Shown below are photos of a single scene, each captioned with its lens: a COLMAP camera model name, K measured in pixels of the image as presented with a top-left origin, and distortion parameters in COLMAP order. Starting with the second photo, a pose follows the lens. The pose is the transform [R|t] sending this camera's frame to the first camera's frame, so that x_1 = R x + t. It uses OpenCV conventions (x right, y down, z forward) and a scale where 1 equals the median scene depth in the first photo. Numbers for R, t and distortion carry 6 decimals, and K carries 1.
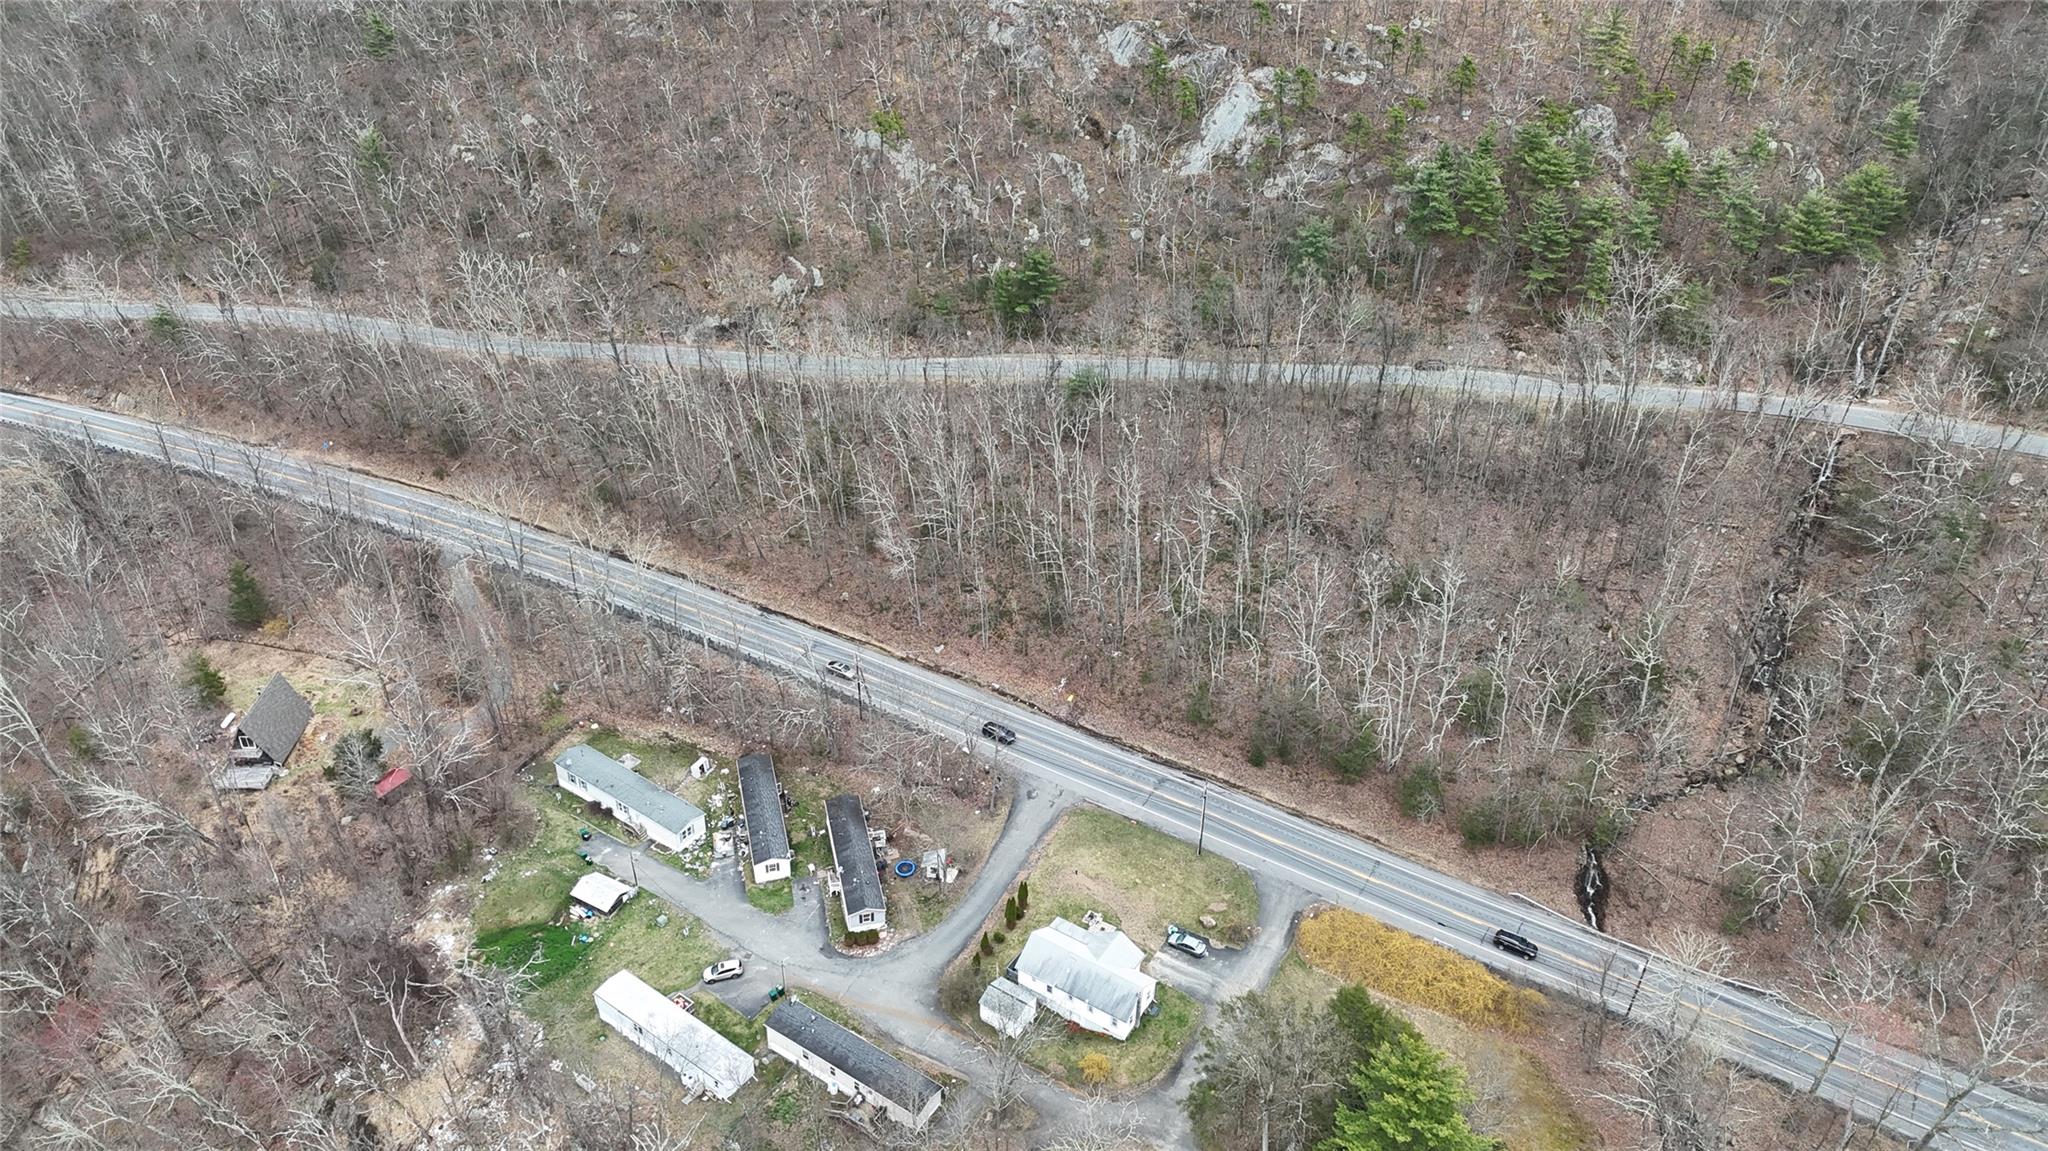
lens RADIAL K [[1488.9, 0, 1020.7], [0, 1488.9, 583.5], [0, 0, 1]] dist [0.078891, -0.079427]
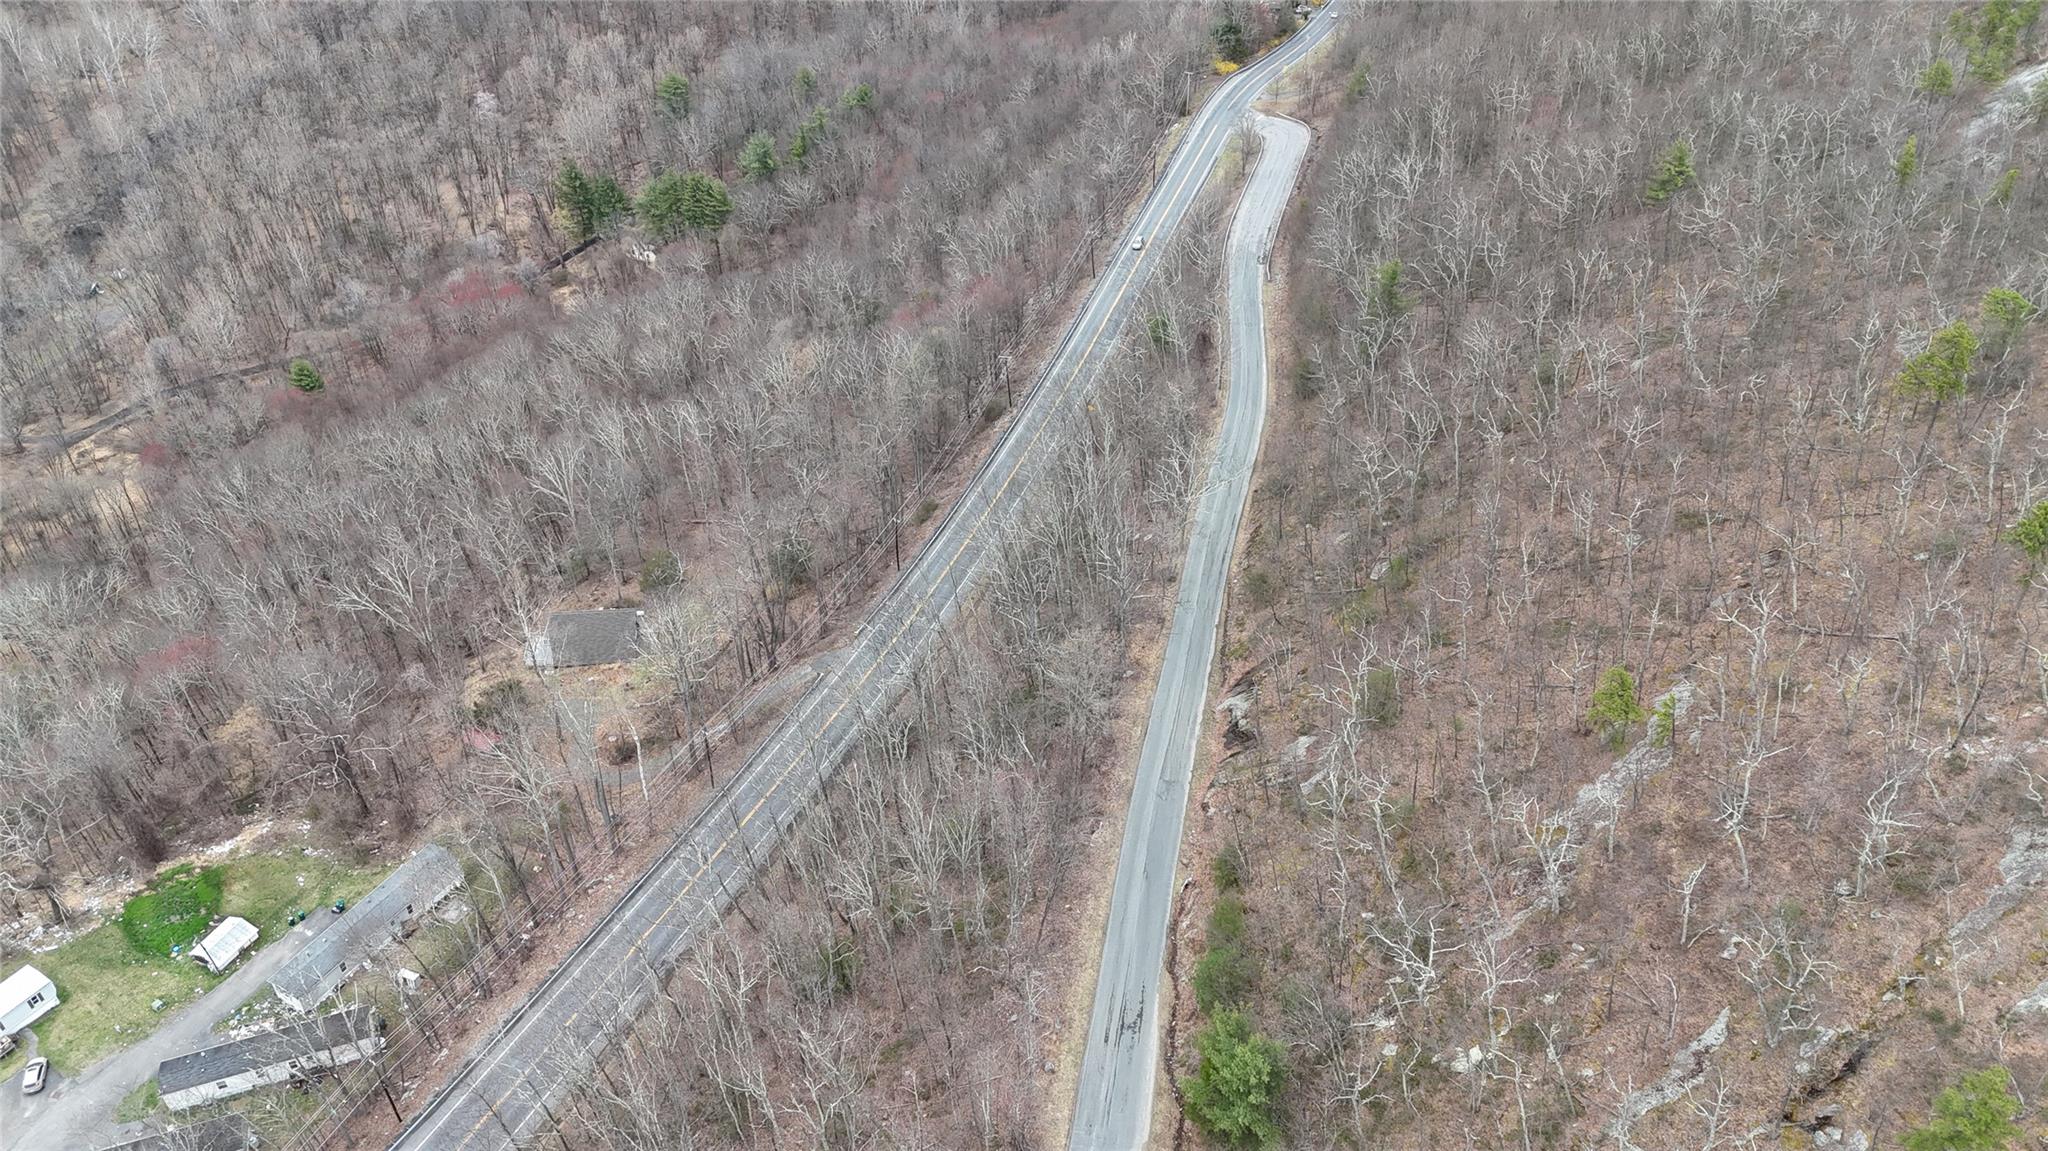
lens RADIAL K [[1484.7, 0, 1016.2], [0, 1484.7, 574.1], [0, 0, 1]] dist [0.079897, -0.076181]
pose [[0.105382, 0.612516, -0.783402, 0.388434], [-0.565735, 0.684809, 0.459327, -0.688319], [0.817825, 0.394793, 0.418689, 0.919959]]
